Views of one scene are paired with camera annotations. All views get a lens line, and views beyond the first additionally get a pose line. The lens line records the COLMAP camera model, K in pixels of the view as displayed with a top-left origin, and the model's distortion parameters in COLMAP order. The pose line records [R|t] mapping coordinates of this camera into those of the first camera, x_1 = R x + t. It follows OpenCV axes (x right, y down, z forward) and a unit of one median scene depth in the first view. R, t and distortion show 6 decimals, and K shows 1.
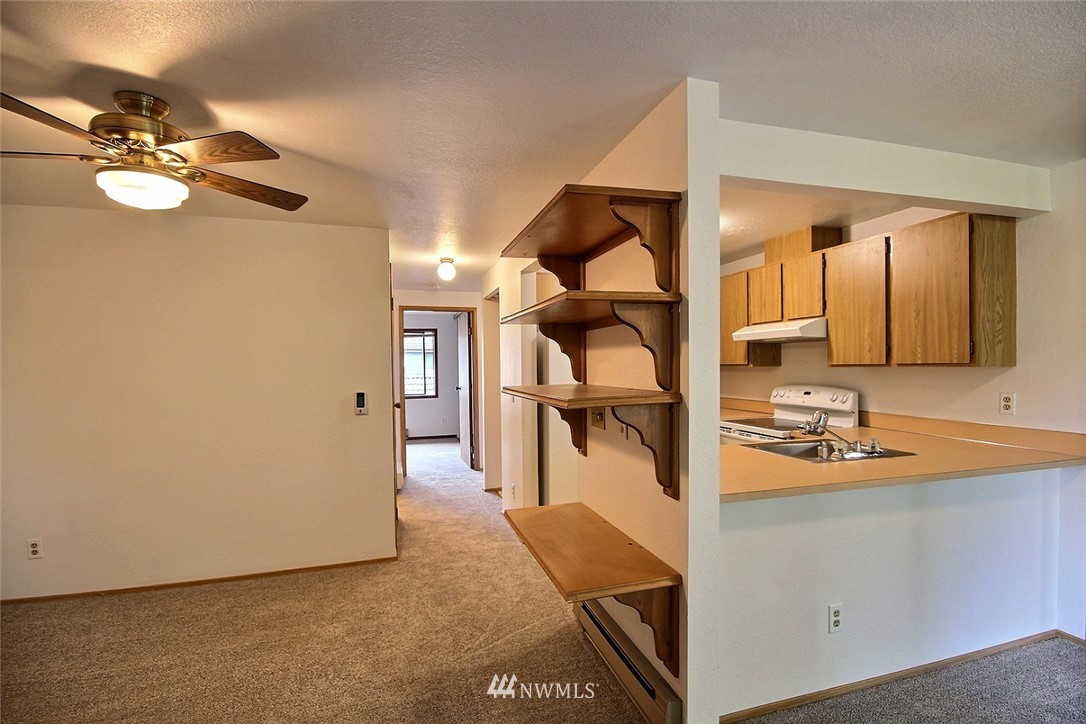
lens RADIAL K [[502.9, 0, 546.6], [0, 502.9, 366.3], [0, 0, 1]] dist [0.003169, -0.007596]
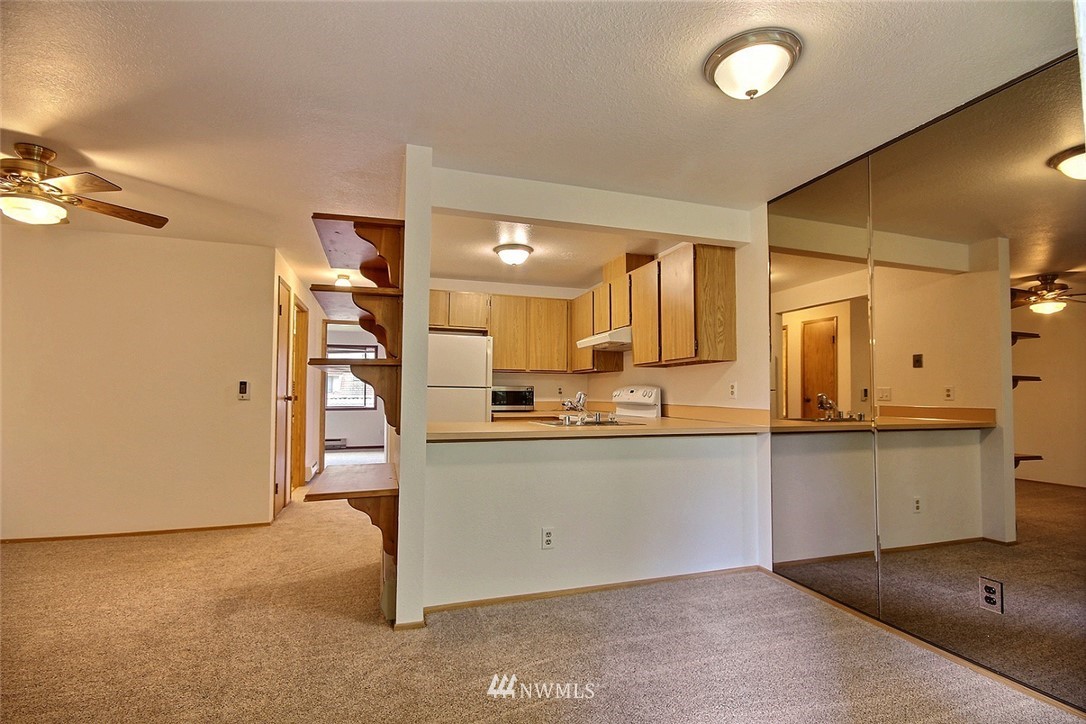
lens RADIAL K [[502.9, 0, 547.0], [0, 502.9, 364.8], [0, 0, 1]] dist [0.003169, -0.007596]
pose [[0.999513, 0.017471, 0.025842, 0.404848], [-0.015836, 0.997940, -0.062176, 0.096072], [-0.026876, 0.061736, 0.997731, -0.272432]]
